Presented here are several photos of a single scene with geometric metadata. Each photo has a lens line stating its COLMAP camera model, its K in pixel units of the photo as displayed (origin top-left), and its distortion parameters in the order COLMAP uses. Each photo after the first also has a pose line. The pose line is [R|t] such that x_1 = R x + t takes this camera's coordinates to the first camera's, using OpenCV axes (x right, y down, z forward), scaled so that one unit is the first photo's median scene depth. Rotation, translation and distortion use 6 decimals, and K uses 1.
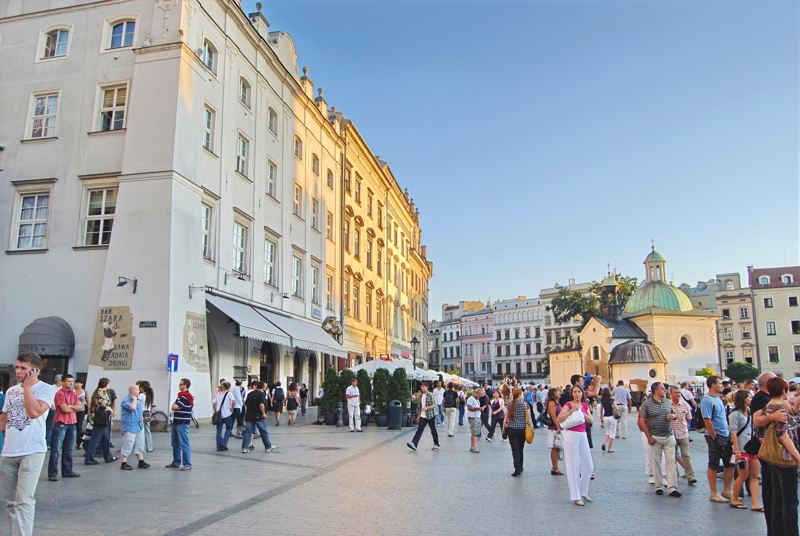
lens RADIAL K [[639.2, 0, 413.6], [0, 639.2, 262.0], [0, 0, 1]] dist [-0.085677, 0.005700]
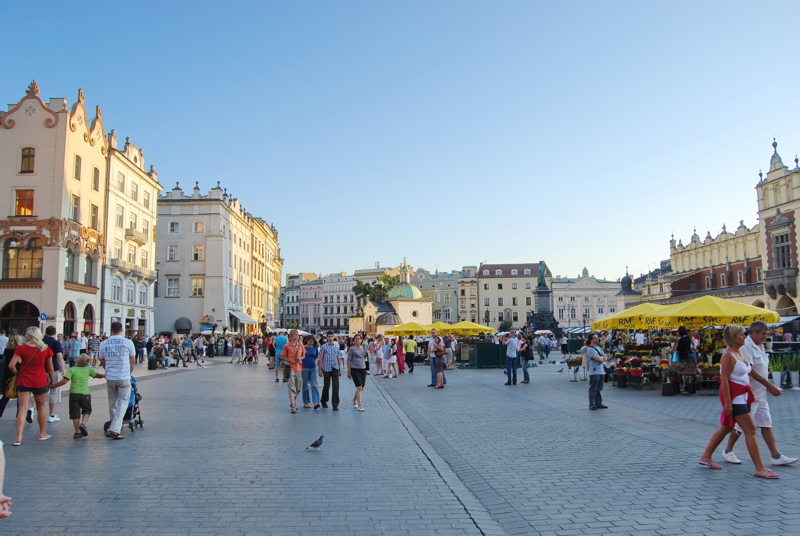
lens RADIAL K [[639.2, 0, 413.6], [0, 639.2, 262.0], [0, 0, 1]] dist [-0.085677, 0.005700]
pose [[0.967613, 0.023462, 0.251346, -0.057371], [-0.044116, 0.996066, 0.076857, -0.127557], [-0.248554, -0.085456, 0.964841, -0.625103]]
